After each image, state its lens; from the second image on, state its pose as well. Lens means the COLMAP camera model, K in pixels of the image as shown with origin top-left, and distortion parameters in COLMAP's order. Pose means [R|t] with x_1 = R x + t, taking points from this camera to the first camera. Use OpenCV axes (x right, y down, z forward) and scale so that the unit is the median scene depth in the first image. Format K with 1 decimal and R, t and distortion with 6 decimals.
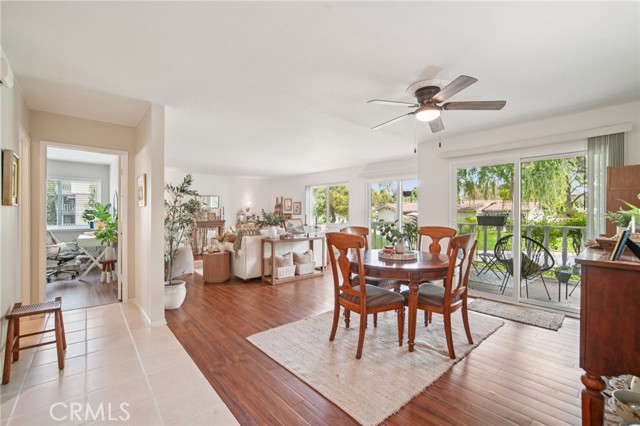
lens RADIAL K [[275.7, 0, 318.6], [0, 275.7, 214.9], [0, 0, 1]] dist [-0.002567, 0.000138]
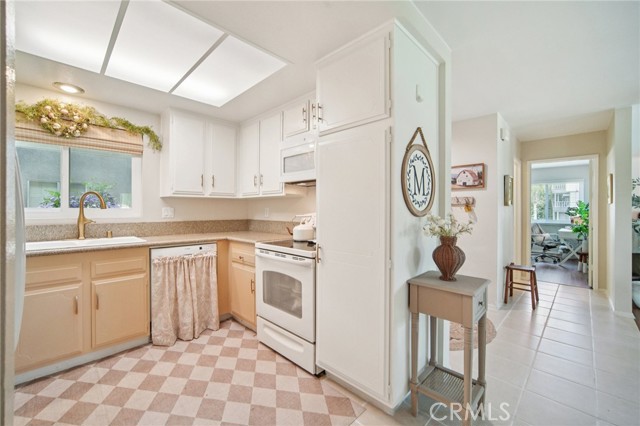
lens RADIAL K [[288.4, 0, 308.6], [0, 288.4, 204.2], [0, 0, 1]] dist [0.000458, 0.002312]
pose [[0.092568, -0.018170, -0.995541, 0.309996], [-0.008780, 0.999780, -0.019063, 0.001013], [0.995668, 0.010505, 0.092388, -0.229660]]
